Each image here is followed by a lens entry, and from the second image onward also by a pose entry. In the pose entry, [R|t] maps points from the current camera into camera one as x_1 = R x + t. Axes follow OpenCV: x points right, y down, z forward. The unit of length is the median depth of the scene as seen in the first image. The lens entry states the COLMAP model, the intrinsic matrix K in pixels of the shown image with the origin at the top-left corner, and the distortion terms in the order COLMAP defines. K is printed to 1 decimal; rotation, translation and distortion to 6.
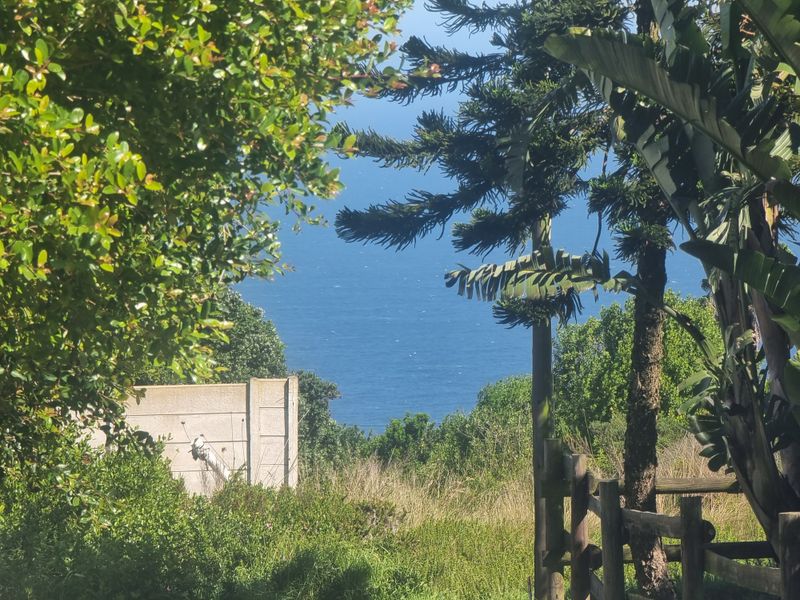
lens RADIAL K [[5552.5, 0, 402.8], [0, 5552.5, 303.3], [0, 0, 1]] dist [1.222478, 0.000000]
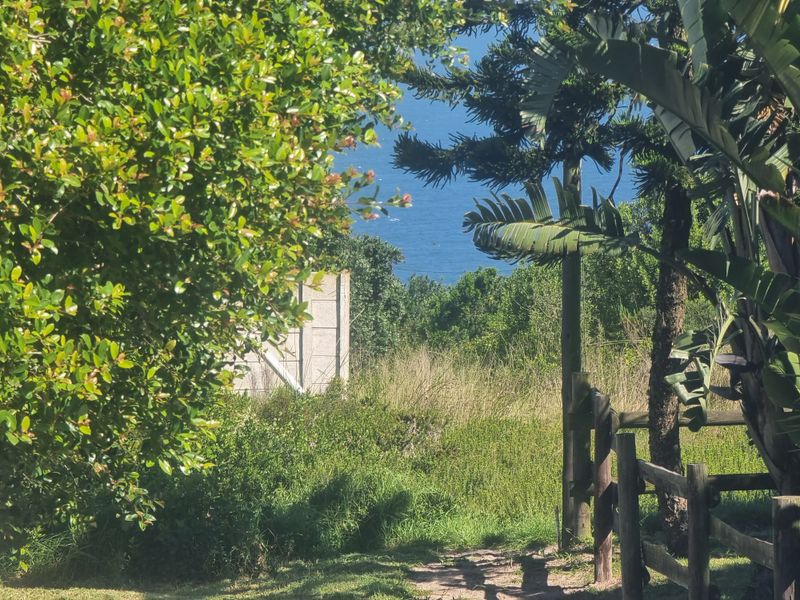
lens RADIAL K [[5552.5, 0, 397.7], [0, 5552.5, 297.0], [0, 0, 1]] dist [1.222478, 0.000000]
pose [[0.999872, 0.007415, -0.014196, 0.021873], [-0.006996, 0.999544, 0.029367, -0.057712], [0.014407, -0.029264, 0.999468, -0.096573]]
